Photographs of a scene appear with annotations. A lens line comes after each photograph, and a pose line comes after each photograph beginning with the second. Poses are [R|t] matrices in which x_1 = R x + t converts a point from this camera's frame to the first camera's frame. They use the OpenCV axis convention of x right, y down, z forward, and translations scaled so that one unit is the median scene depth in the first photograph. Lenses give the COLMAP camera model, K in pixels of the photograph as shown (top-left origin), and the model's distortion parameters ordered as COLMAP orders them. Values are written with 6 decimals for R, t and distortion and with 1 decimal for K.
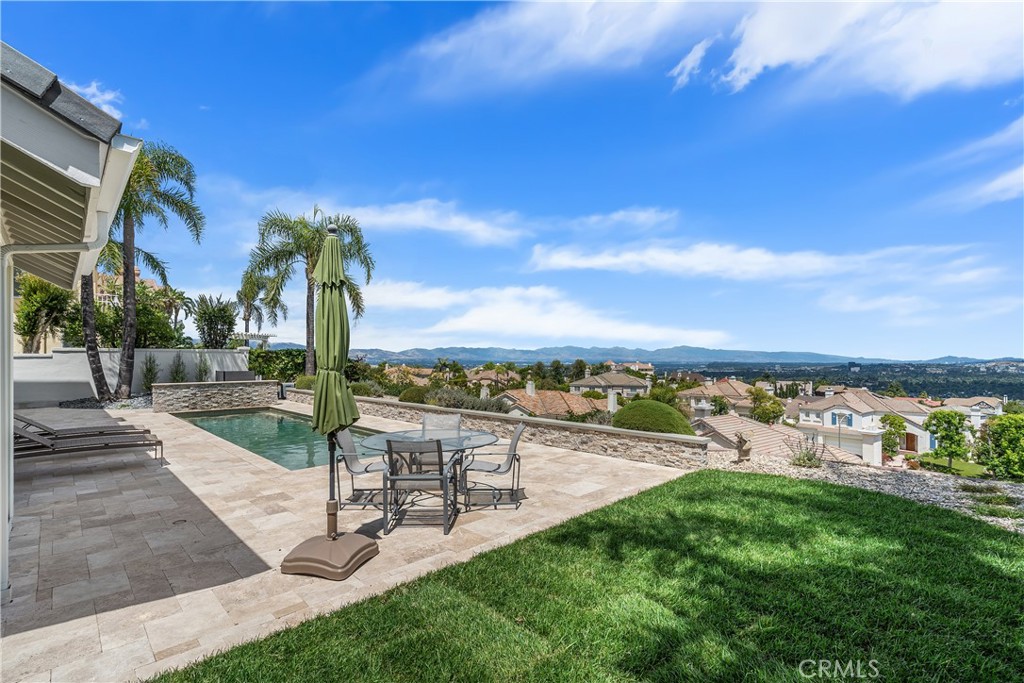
lens RADIAL K [[469.3, 0, 514.9], [0, 469.3, 365.3], [0, 0, 1]] dist [-0.000622, 0.002073]
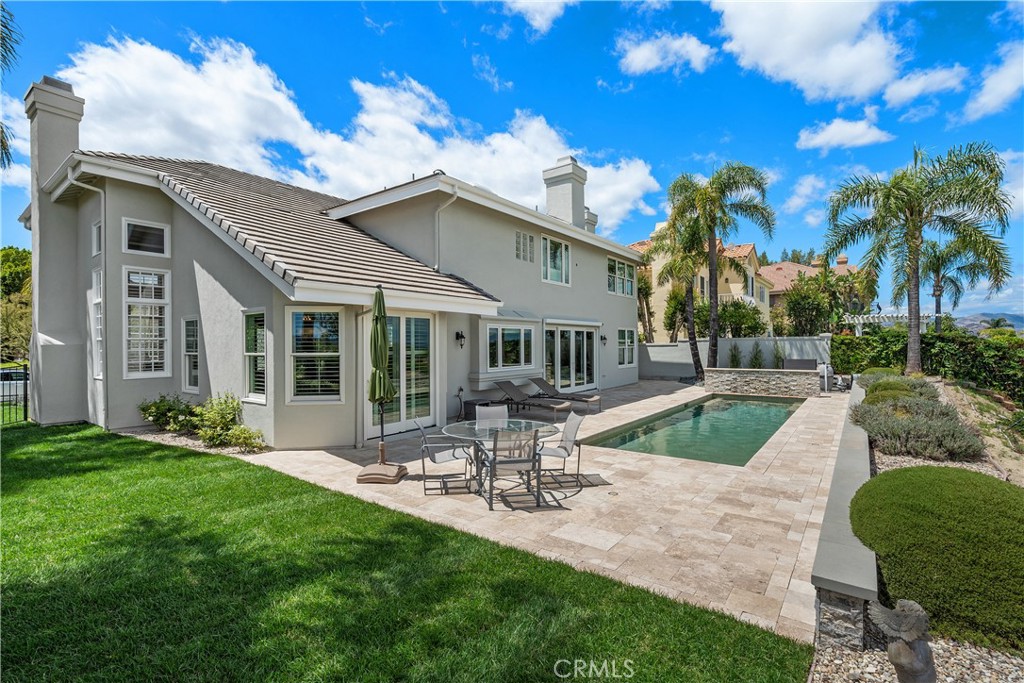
lens RADIAL K [[469.3, 0, 511.1], [0, 469.3, 342.9], [0, 0, 1]] dist [-0.000622, 0.002073]
pose [[0.141182, -0.001780, -0.989982, 0.345426], [-0.003677, 0.999991, -0.002322, -0.019710], [0.989977, 0.003968, 0.141174, 0.300538]]
